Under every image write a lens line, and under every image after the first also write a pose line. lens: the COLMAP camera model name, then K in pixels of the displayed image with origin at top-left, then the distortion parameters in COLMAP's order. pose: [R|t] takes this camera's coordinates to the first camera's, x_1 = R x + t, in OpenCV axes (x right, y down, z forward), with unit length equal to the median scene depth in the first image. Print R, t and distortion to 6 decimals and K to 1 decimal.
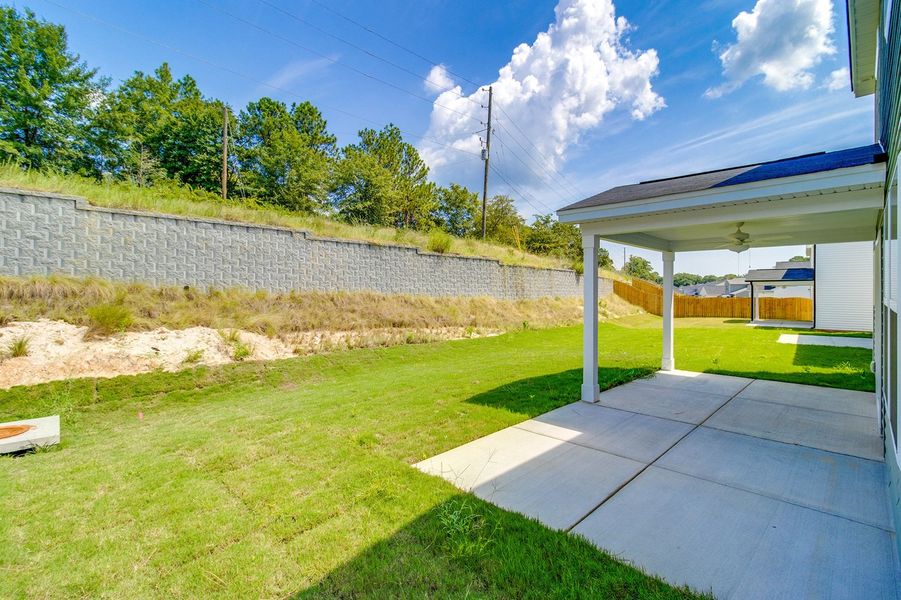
lens RADIAL K [[419.7, 0, 449.6], [0, 419.7, 297.6], [0, 0, 1]] dist [0.009076, 0.002075]
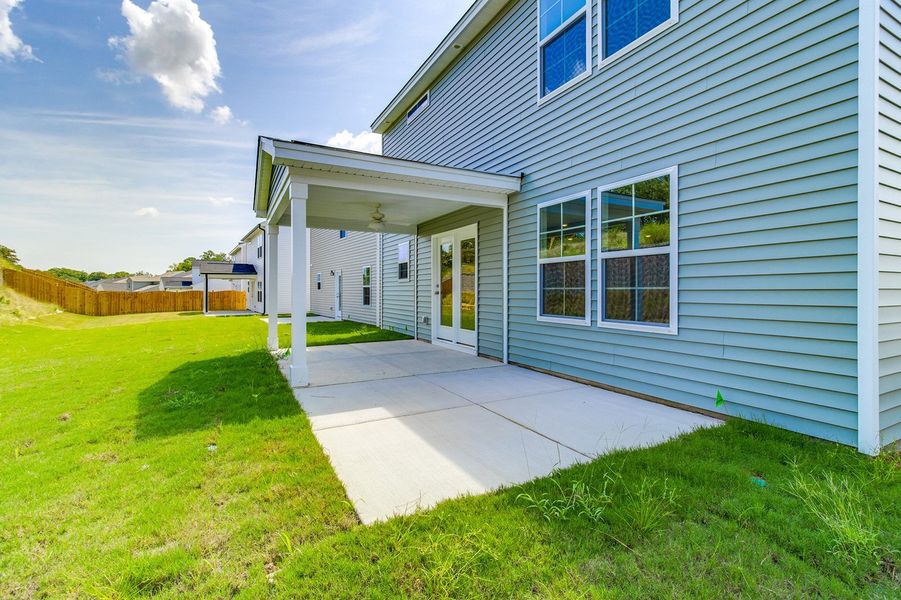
lens RADIAL K [[412.4, 0, 451.2], [0, 412.4, 292.3], [0, 0, 1]] dist [0.000429, 0.000192]
pose [[0.295952, -0.006656, 0.955179, -0.092385], [0.016619, 0.999860, 0.001818, 0.016105], [-0.955058, 0.015336, 0.296022, 0.119328]]
